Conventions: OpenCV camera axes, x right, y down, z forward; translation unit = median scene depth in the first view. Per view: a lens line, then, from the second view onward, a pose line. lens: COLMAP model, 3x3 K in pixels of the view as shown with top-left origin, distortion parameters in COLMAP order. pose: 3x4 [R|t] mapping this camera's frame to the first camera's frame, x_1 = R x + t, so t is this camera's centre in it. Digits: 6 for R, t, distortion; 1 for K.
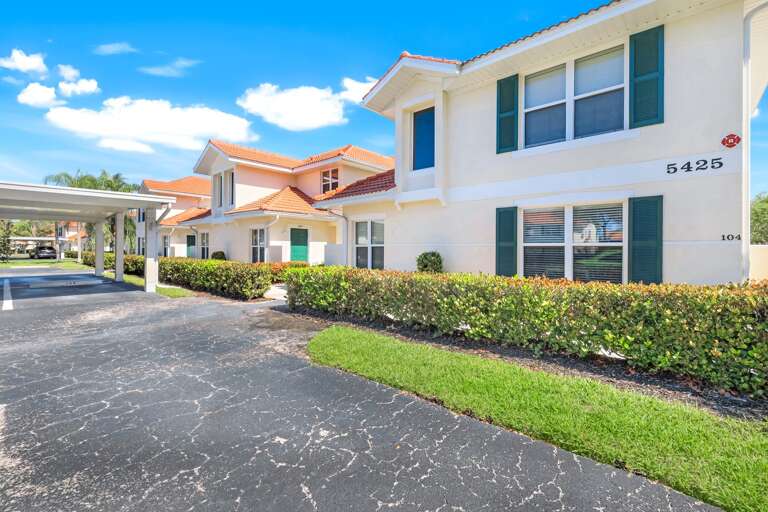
lens RADIAL K [[346.1, 0, 385.6], [0, 346.1, 246.4], [0, 0, 1]] dist [0.000640, 0.000228]
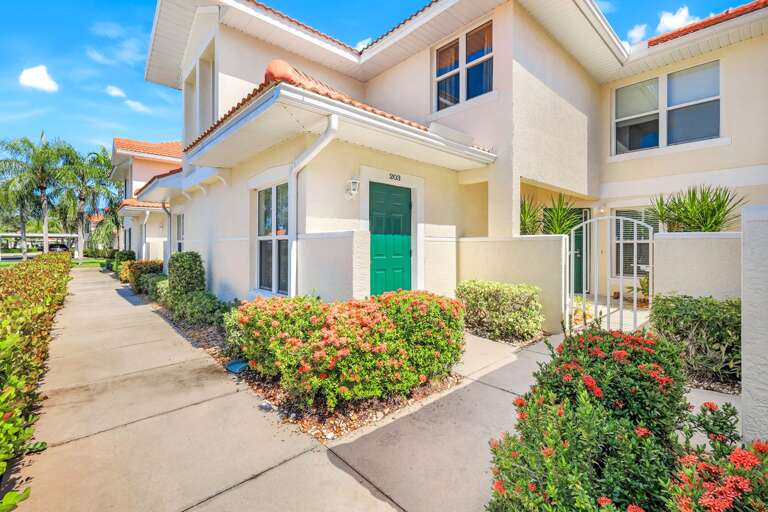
lens RADIAL K [[346.1, 0, 385.6], [0, 346.1, 246.4], [0, 0, 1]] dist [0.000640, 0.000228]
pose [[0.994342, -0.003103, -0.106180, -0.222917], [0.004139, 0.999946, 0.009536, 0.005521], [0.106145, -0.009922, 0.994301, 0.673736]]
